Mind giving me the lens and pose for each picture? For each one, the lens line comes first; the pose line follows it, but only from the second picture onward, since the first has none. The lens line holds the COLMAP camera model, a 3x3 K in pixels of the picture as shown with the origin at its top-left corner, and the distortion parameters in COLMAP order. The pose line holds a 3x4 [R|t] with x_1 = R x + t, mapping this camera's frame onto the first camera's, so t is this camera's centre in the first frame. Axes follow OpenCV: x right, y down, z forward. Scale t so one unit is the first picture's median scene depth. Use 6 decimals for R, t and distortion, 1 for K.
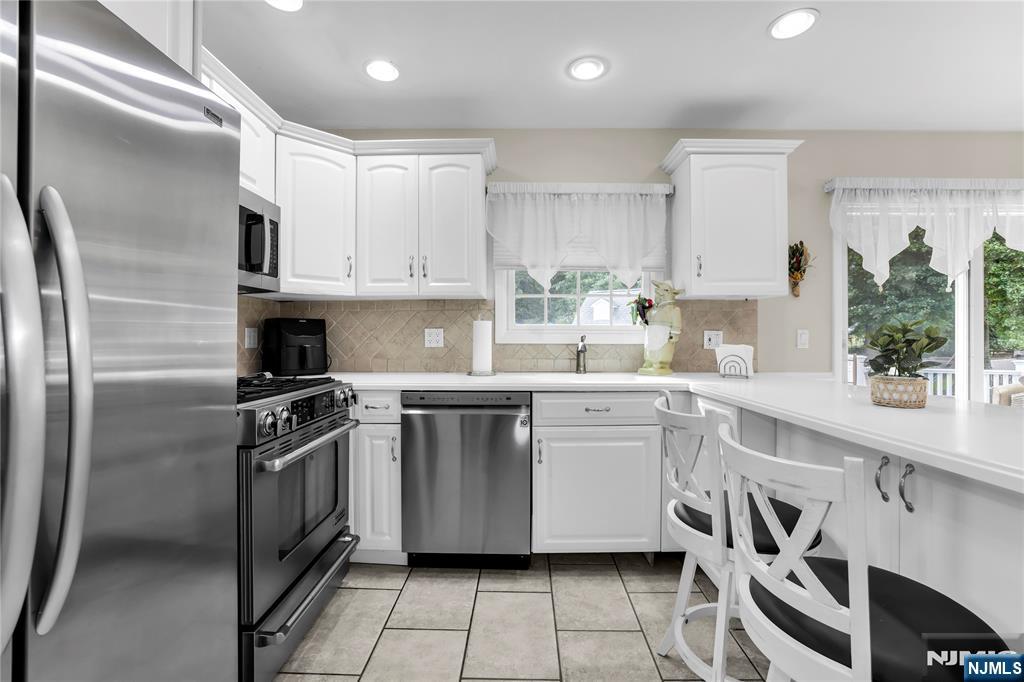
lens RADIAL K [[447.1, 0, 511.7], [0, 447.1, 331.0], [0, 0, 1]] dist [-0.045707, 0.016158]
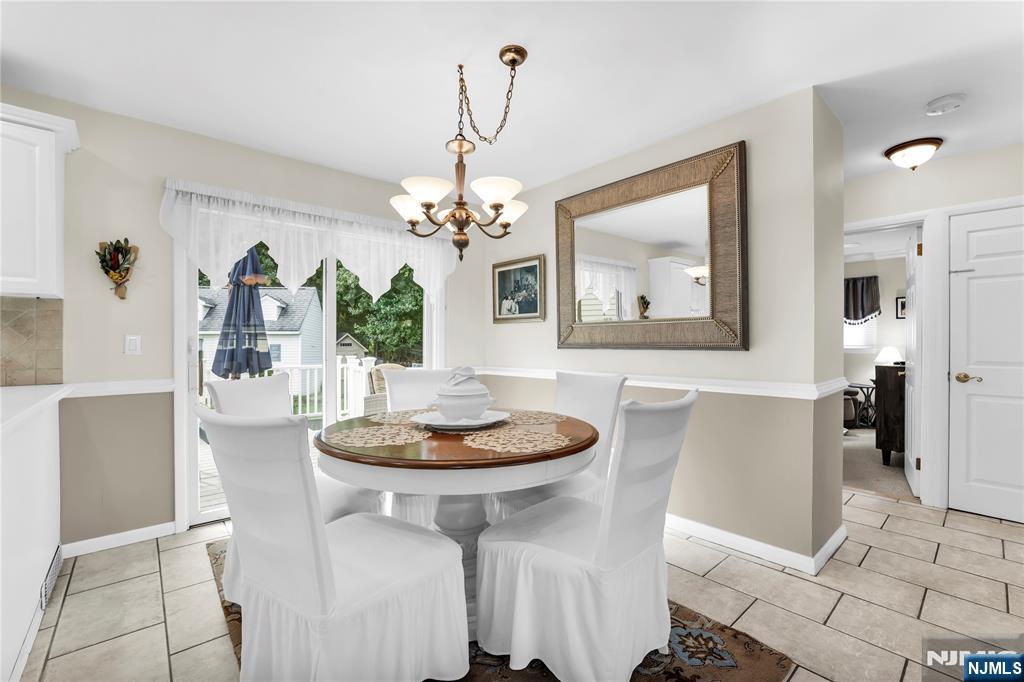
lens RADIAL K [[446.8, 0, 510.9], [0, 446.8, 343.0], [0, 0, 1]] dist [-0.053370, 0.020869]
pose [[0.729310, -0.000667, 0.684184, 0.667275], [-0.010190, 0.999878, 0.011836, -0.005198], [-0.684108, -0.015604, 0.729214, -0.226958]]
